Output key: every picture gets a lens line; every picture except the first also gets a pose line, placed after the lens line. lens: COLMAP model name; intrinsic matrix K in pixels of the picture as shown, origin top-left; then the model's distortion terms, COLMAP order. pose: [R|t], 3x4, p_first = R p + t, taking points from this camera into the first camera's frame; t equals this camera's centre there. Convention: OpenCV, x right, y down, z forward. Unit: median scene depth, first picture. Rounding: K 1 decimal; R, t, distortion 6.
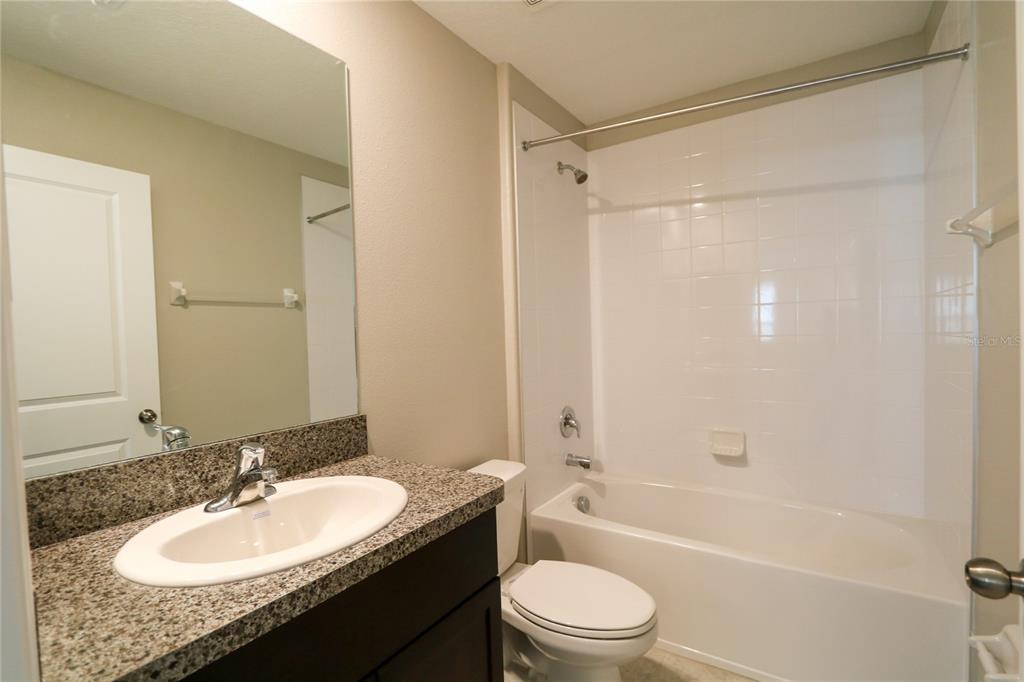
lens RADIAL K [[488.4, 0, 511.4], [0, 488.4, 343.3], [0, 0, 1]] dist [-0.004100, -0.000265]
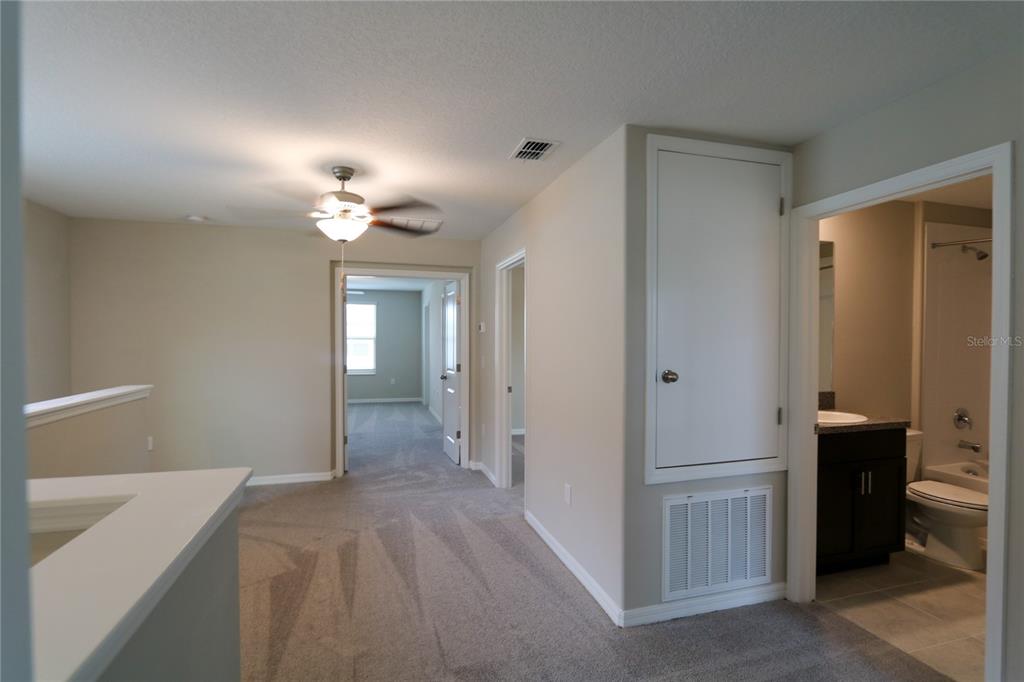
lens RADIAL K [[488.4, 0, 509.3], [0, 488.4, 348.7], [0, 0, 1]] dist [-0.004100, -0.000265]
pose [[0.771504, 0.045994, -0.634559, -0.017301], [-0.042194, 0.998887, 0.021101, -0.025772], [0.634823, 0.010495, 0.772586, -1.071916]]
